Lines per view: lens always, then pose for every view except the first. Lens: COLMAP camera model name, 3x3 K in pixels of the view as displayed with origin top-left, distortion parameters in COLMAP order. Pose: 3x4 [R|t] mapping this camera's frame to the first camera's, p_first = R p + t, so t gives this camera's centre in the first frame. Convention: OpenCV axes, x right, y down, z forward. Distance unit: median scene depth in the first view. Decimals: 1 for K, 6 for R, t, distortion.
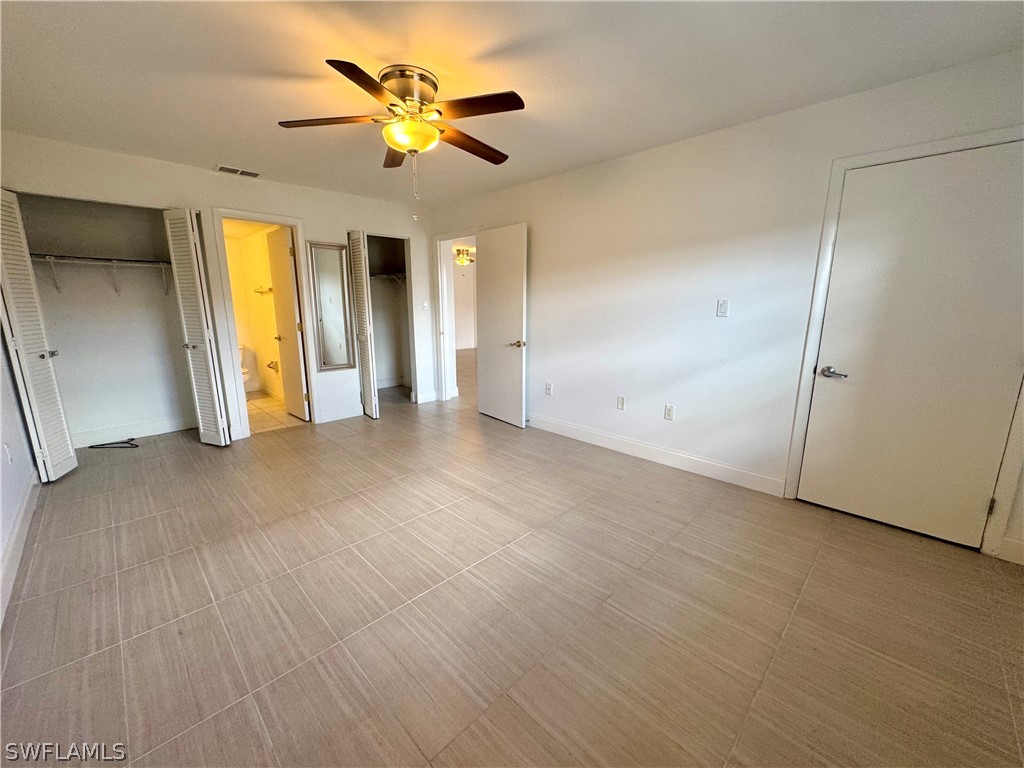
lens RADIAL K [[409.0, 0, 511.4], [0, 409.0, 385.2], [0, 0, 1]] dist [-0.002148, 0.000683]
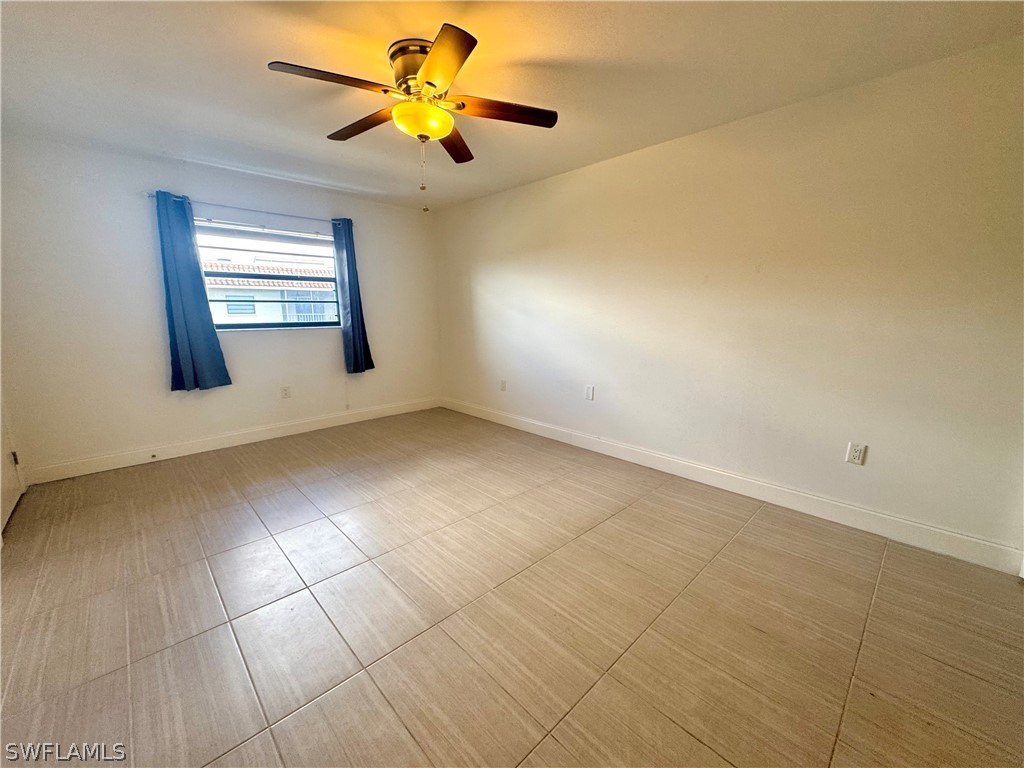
lens RADIAL K [[409.0, 0, 511.4], [0, 409.0, 385.2], [0, 0, 1]] dist [-0.002148, 0.000683]
pose [[-0.999784, 0.000178, 0.020763, -0.433233], [0.007918, 0.927659, 0.373343, -0.375505], [-0.019194, 0.373427, -0.927461, 1.939272]]
